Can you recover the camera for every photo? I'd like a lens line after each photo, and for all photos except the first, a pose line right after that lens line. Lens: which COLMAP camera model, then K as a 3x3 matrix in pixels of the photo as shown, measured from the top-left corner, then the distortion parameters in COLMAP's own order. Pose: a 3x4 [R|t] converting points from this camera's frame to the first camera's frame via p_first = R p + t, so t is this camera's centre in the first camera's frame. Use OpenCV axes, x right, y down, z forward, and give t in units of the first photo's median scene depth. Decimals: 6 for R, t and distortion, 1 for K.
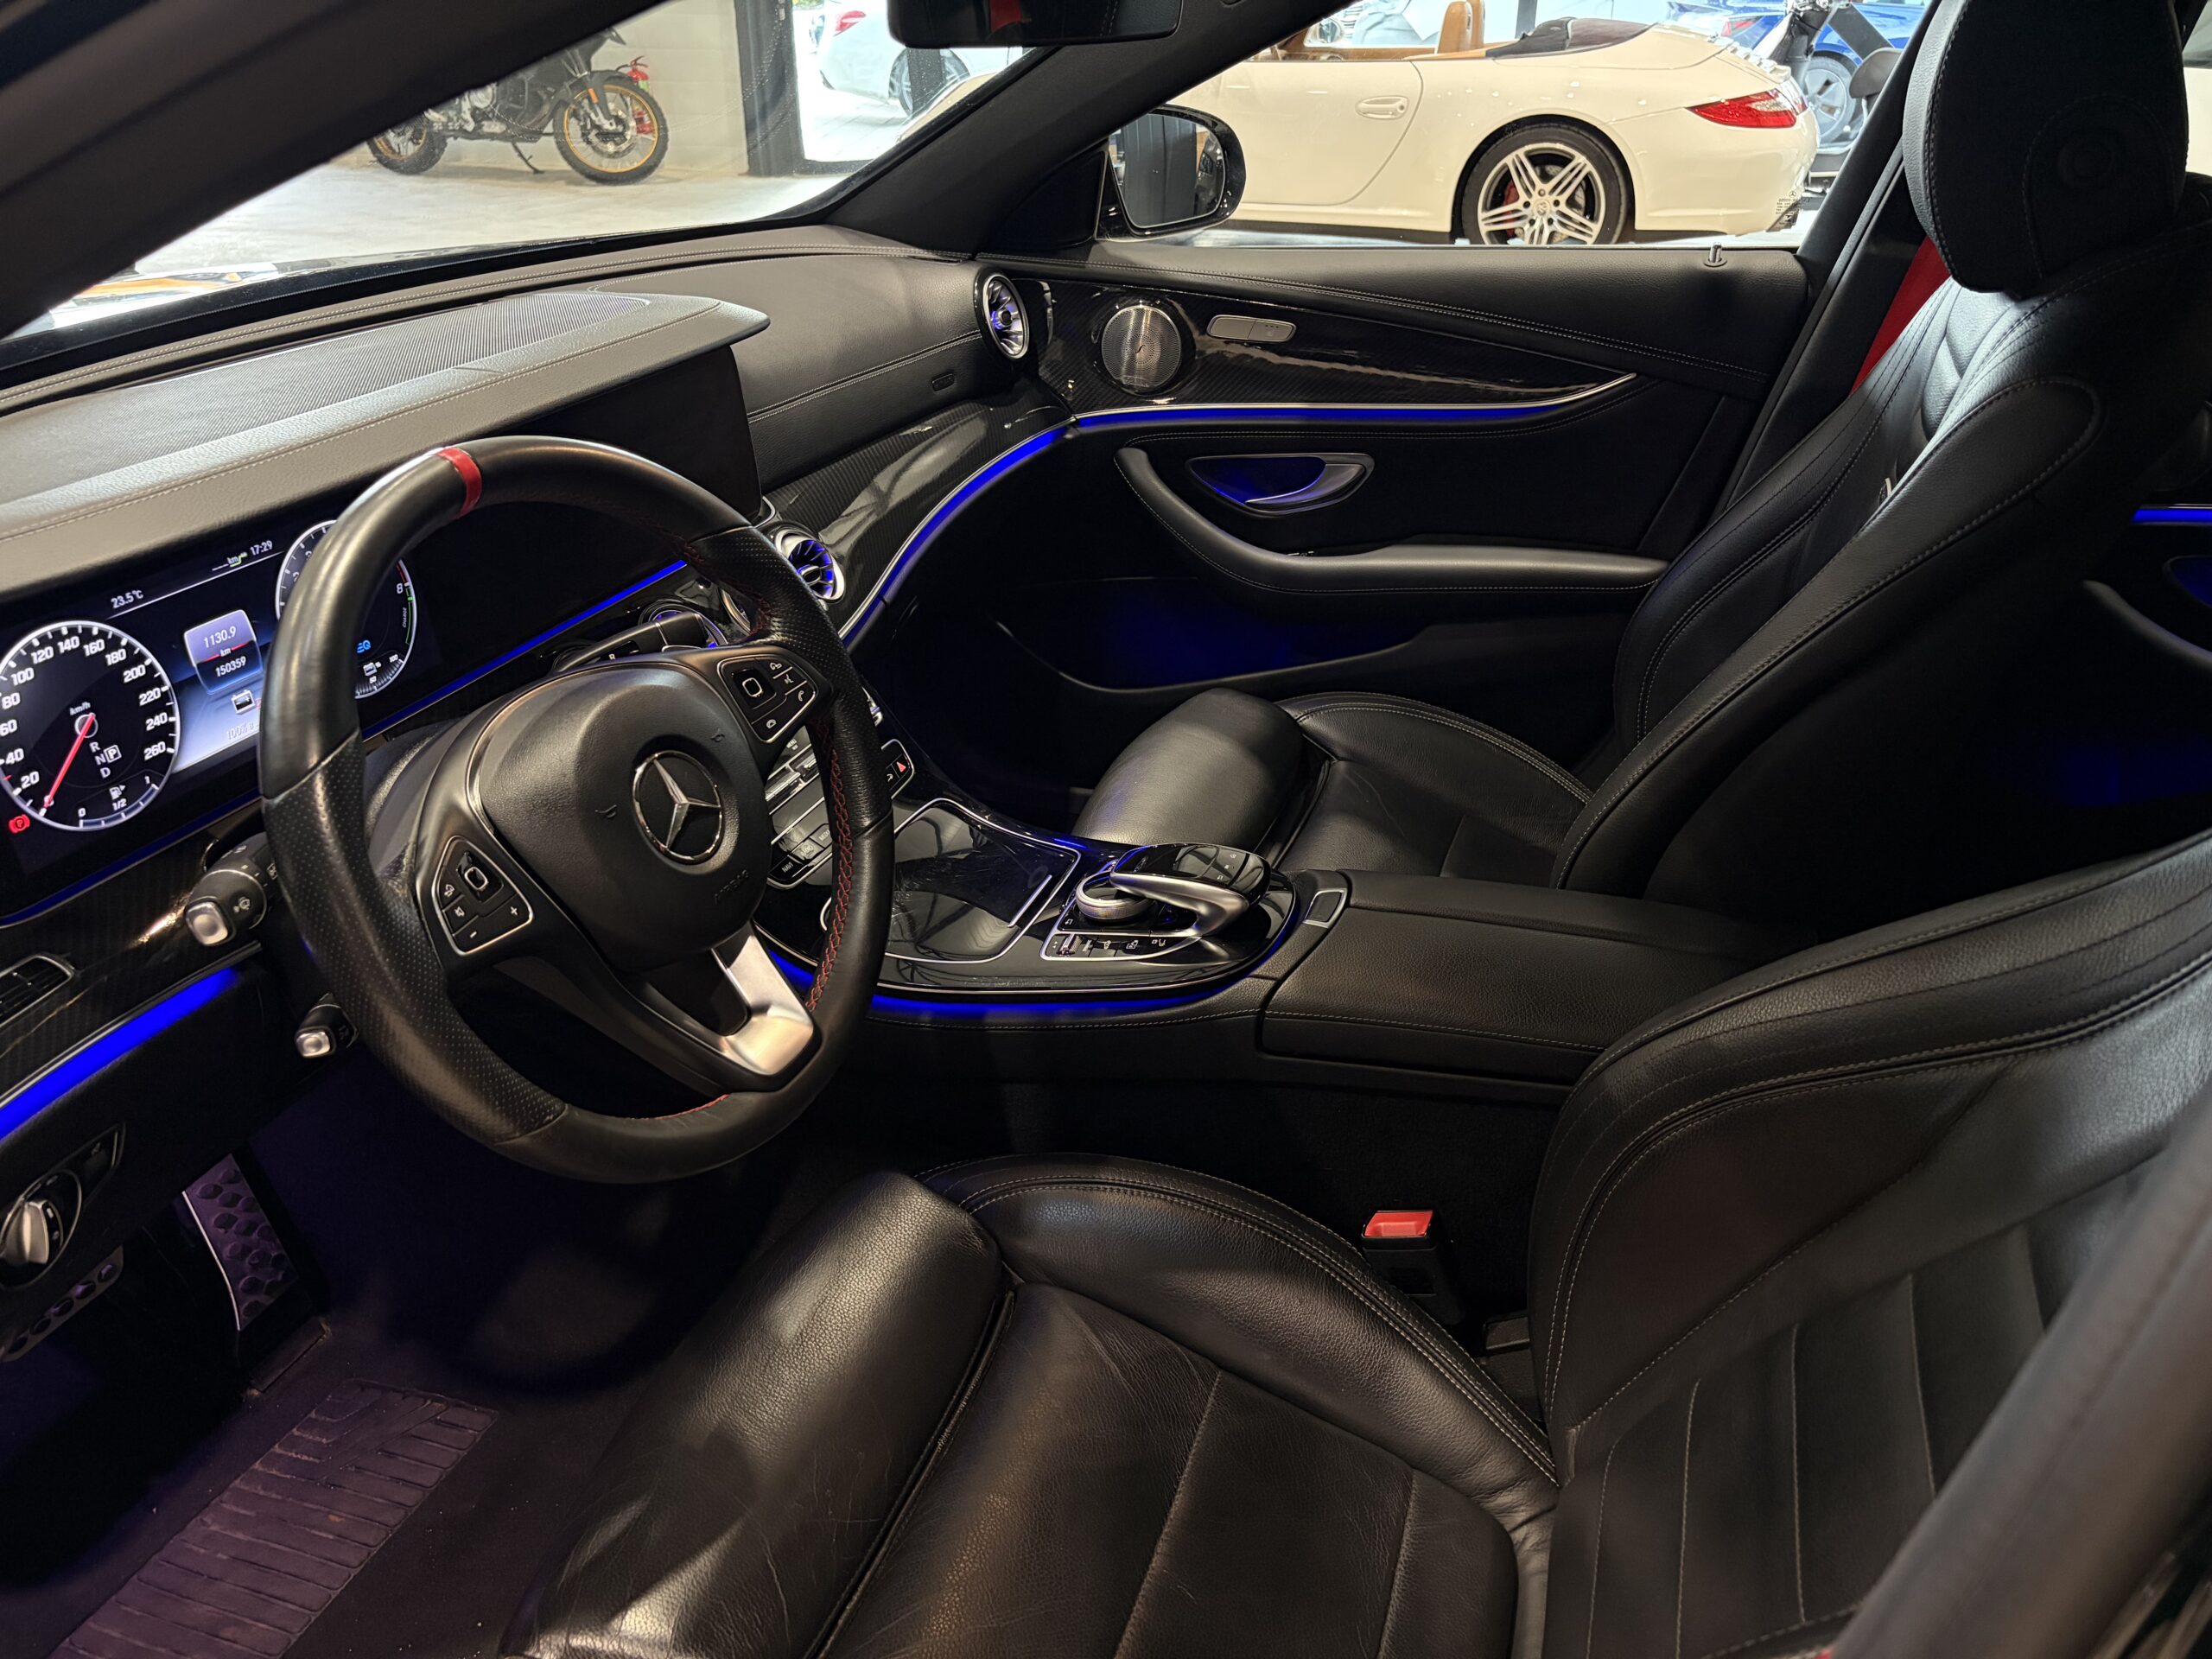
lens RADIAL K [[1680.9, 0, 1145.6], [0, 1680.9, 835.4], [0, 0, 1]] dist [0.031429, -0.046819]
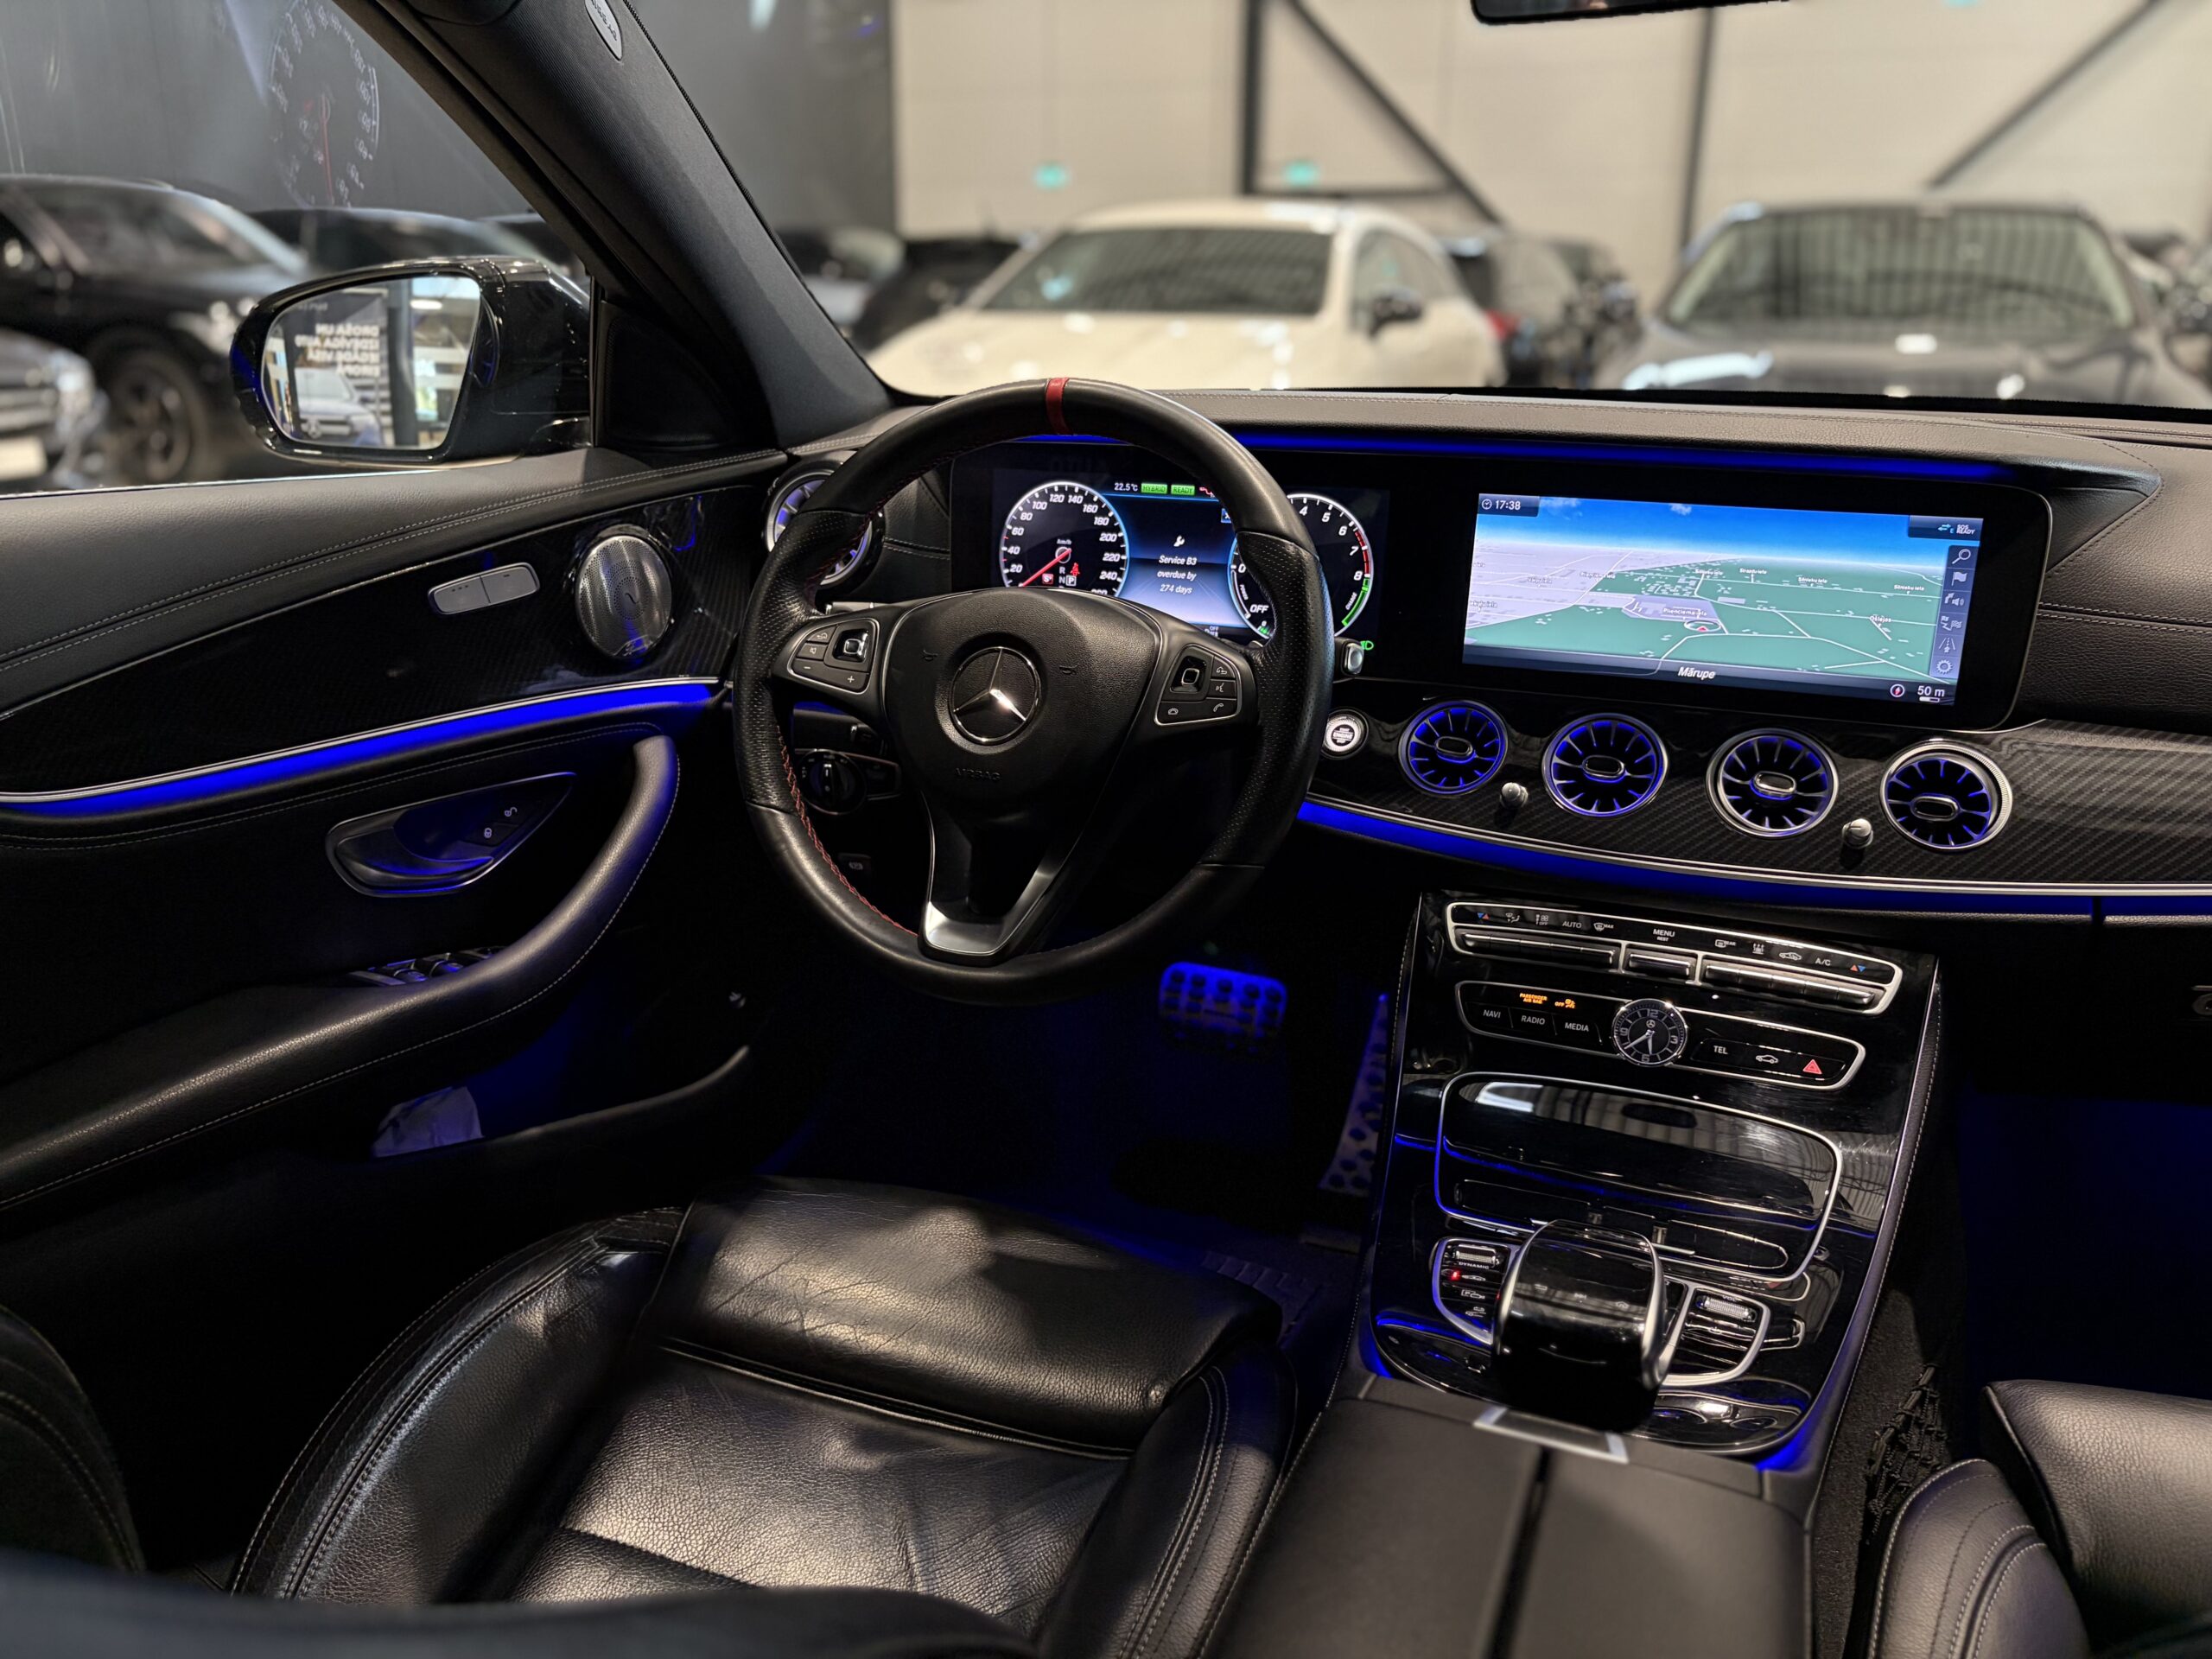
lens RADIAL K [[1680.9, 0, 1104.6], [0, 1680.9, 838.4], [0, 0, 1]] dist [0.031429, -0.046819]
pose [[-0.064351, 0.312320, -0.947795, 0.800612], [-0.464109, 0.831433, 0.305487, -0.309198], [0.883437, 0.459539, 0.091447, 0.966826]]
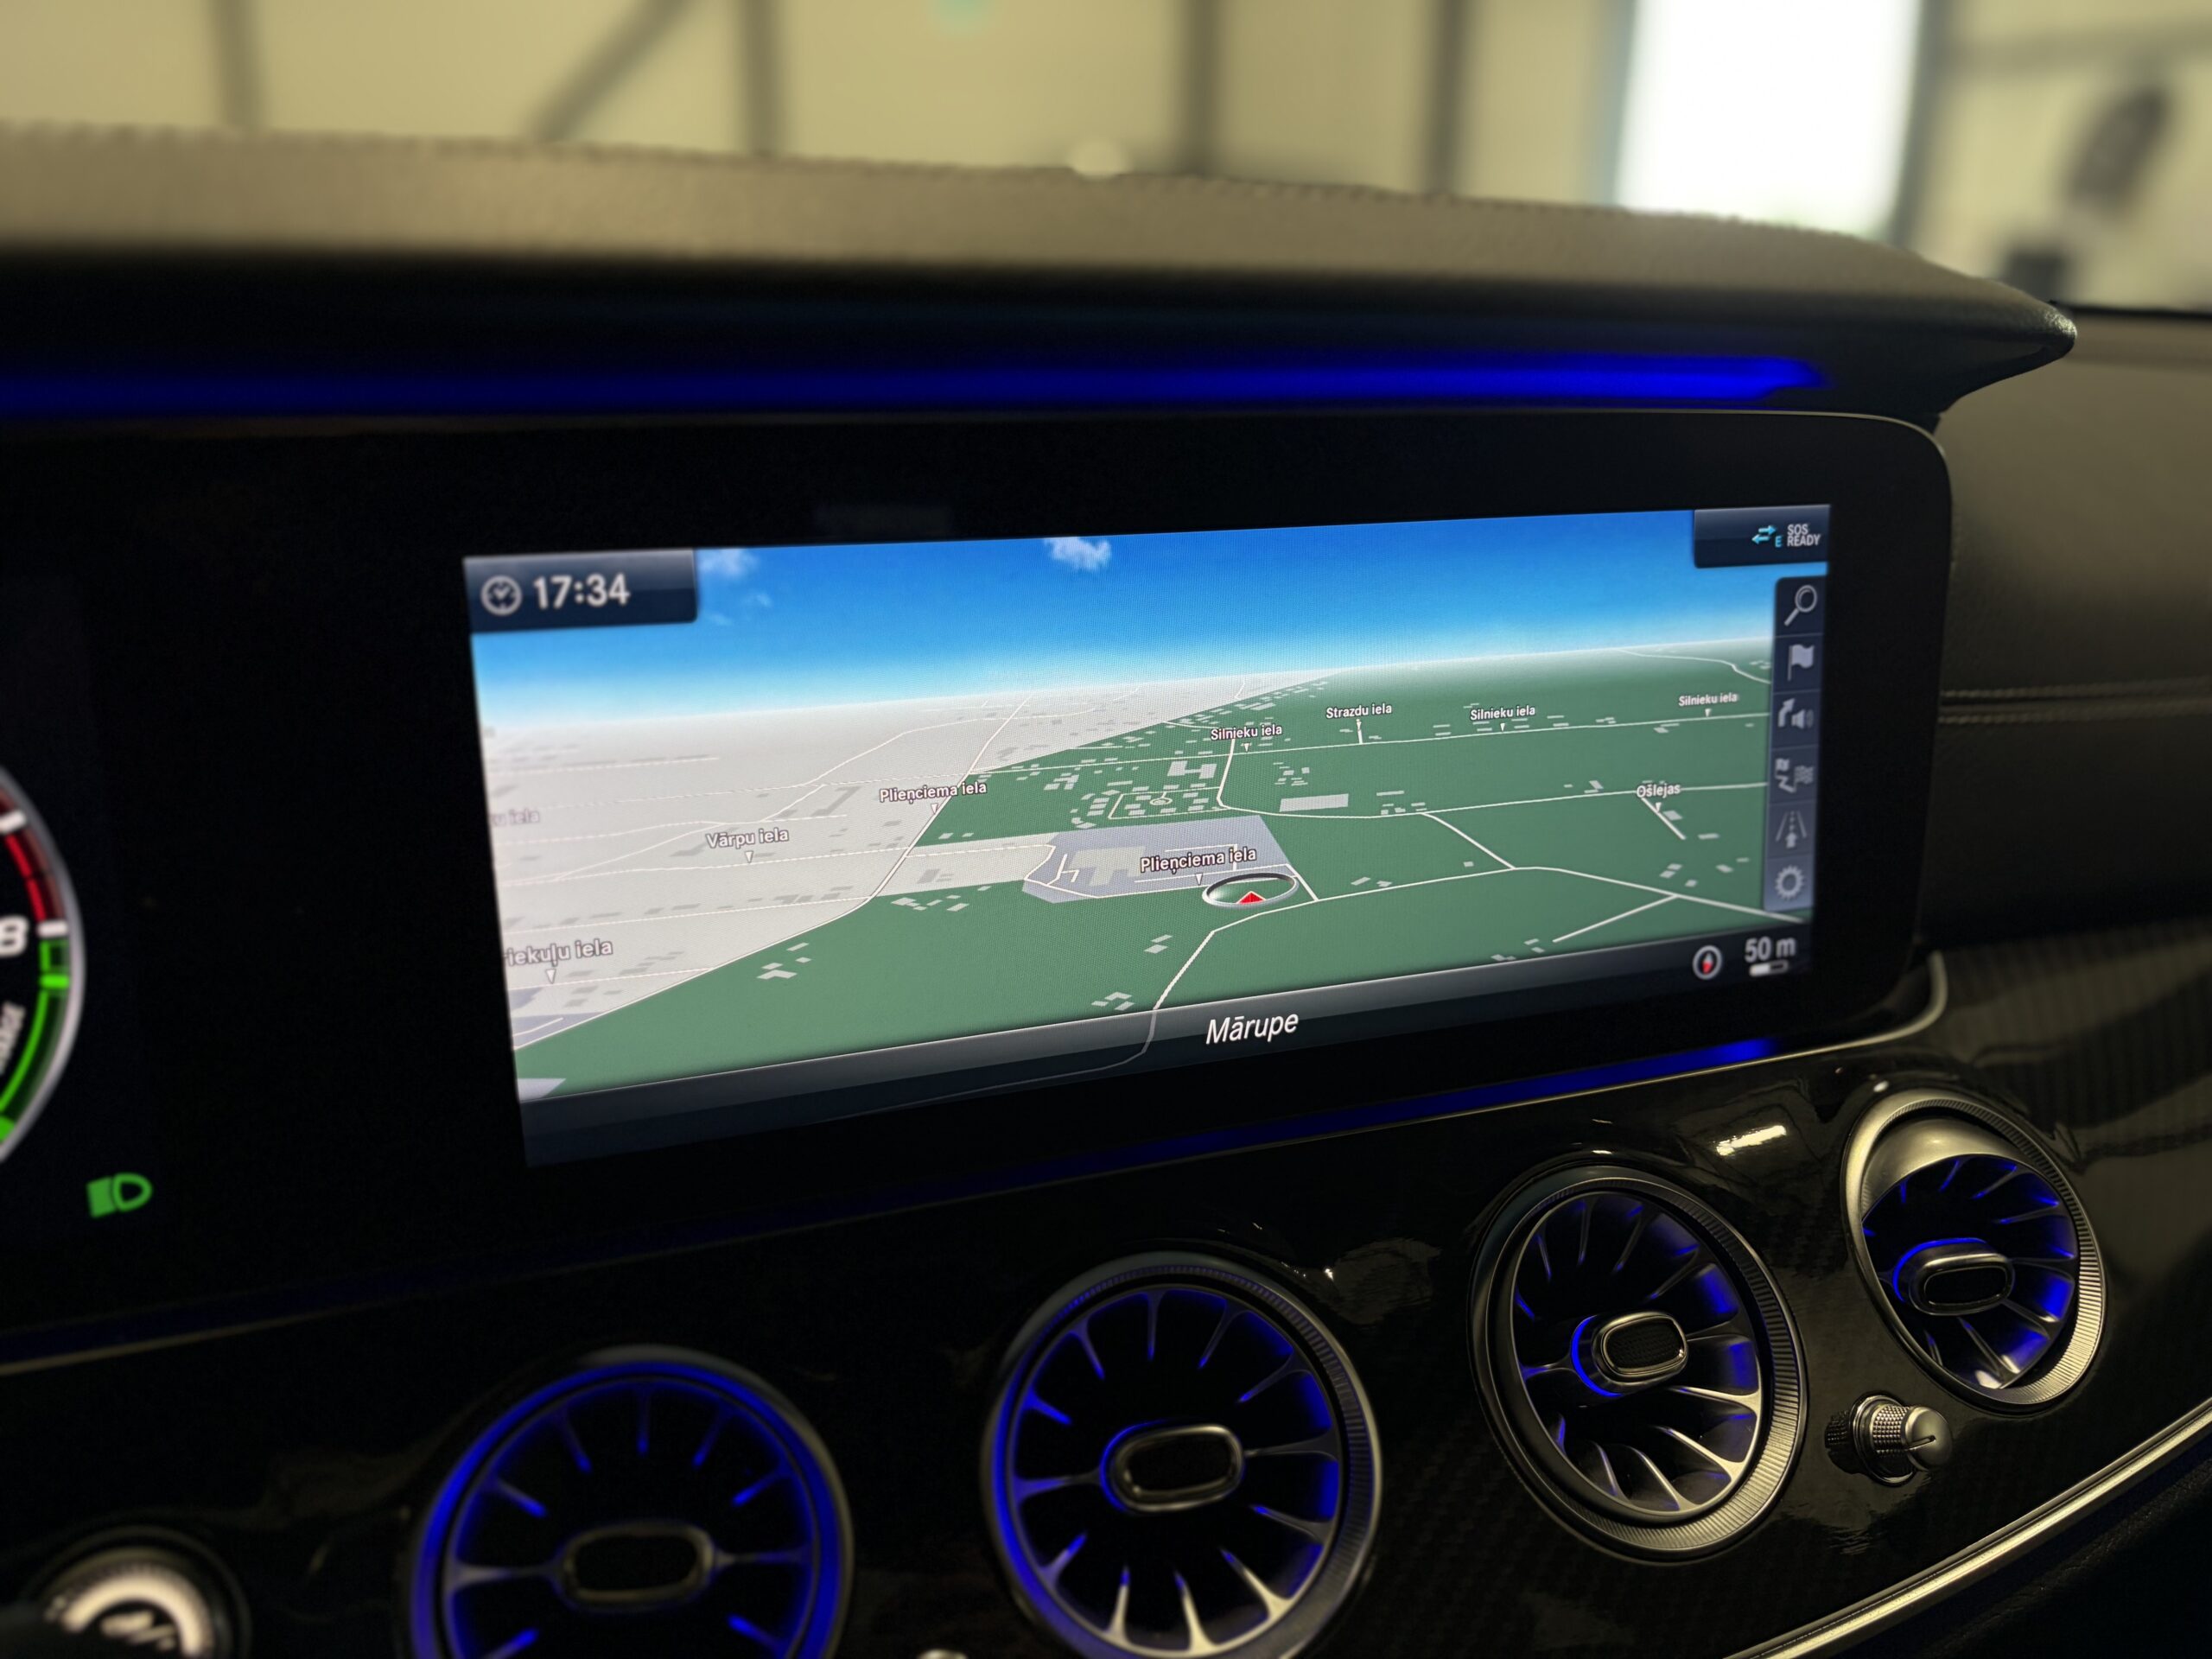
lens RADIAL K [[1680.9, 0, 1071.3], [0, 1680.9, 845.1], [0, 0, 1]] dist [0.031429, -0.046819]
pose [[0.627515, 0.243183, -0.739654, -0.161404], [-0.364926, 0.931030, -0.003496, -0.258052], [0.687789, 0.272113, 0.672979, 1.086053]]
